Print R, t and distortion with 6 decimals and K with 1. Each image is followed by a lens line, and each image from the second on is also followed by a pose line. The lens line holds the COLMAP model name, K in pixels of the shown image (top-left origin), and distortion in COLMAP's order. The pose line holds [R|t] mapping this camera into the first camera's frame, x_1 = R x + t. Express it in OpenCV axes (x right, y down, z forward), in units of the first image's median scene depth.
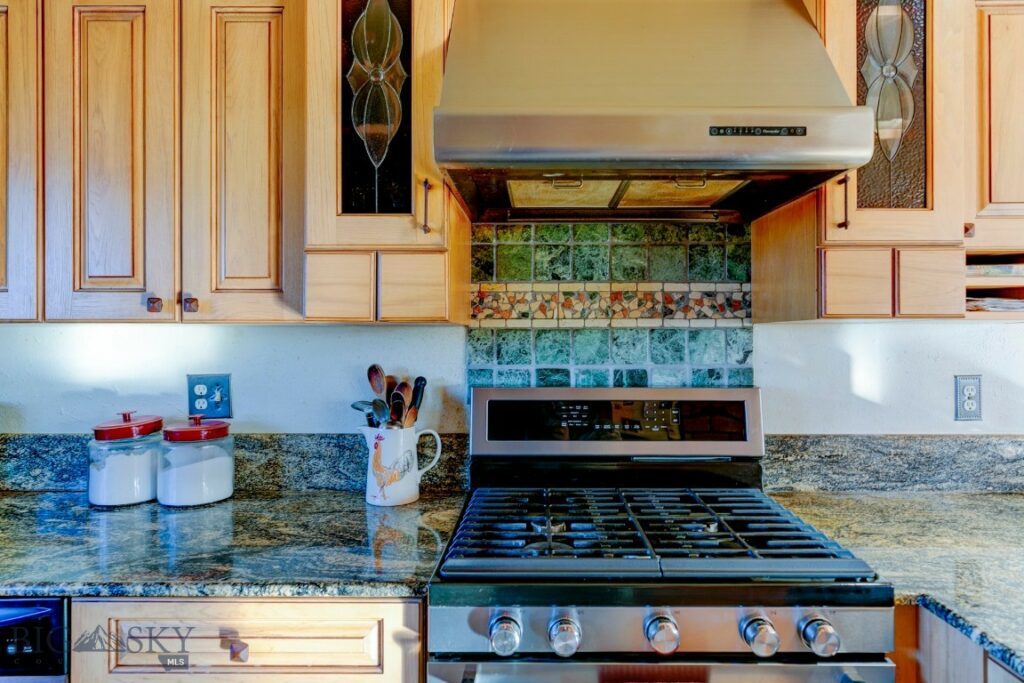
lens RADIAL K [[597.4, 0, 512.0], [0, 597.4, 337.0], [0, 0, 1]] dist [-0.003918, 0.002628]
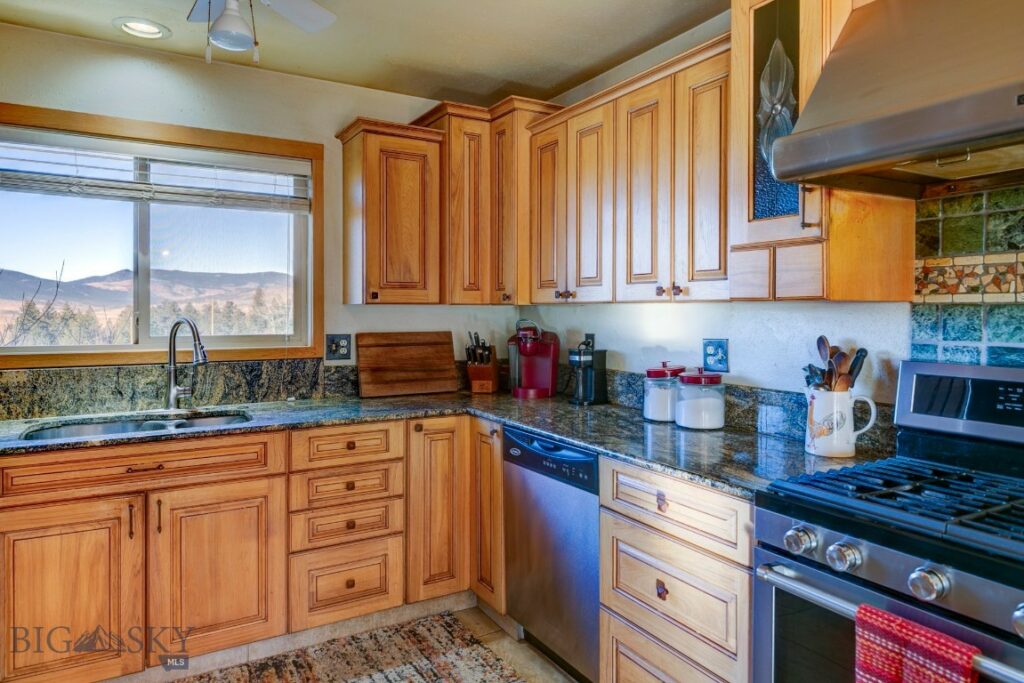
lens RADIAL K [[652.6, 0, 514.3], [0, 652.6, 313.9], [0, 0, 1]] dist [0.001539, 0.002120]
pose [[0.509334, 0.005546, -0.860551, 0.573972], [-0.000677, 0.999982, 0.006043, -0.003666], [0.860569, -0.002495, 0.509328, -0.166330]]
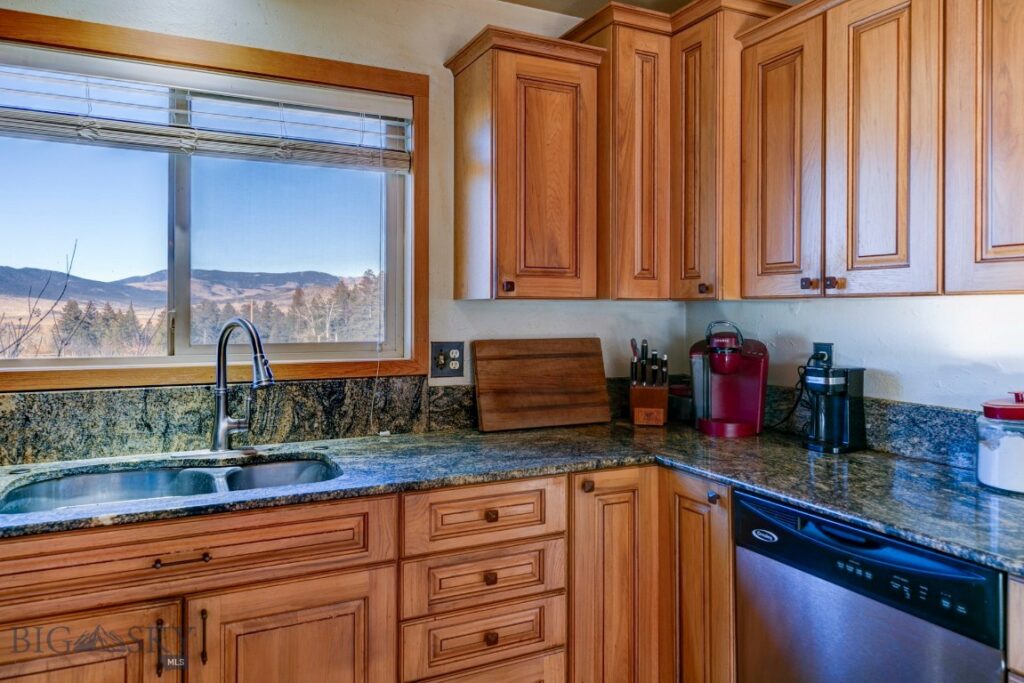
lens RADIAL K [[667.7, 0, 520.8], [0, 667.7, 311.0], [0, 0, 1]] dist [0.005735, 0.000581]
pose [[0.467137, 0.001285, -0.884184, -0.094712], [-0.001759, 0.999998, 0.000524, 0.003198], [0.884183, 0.001311, 0.467138, -0.151469]]
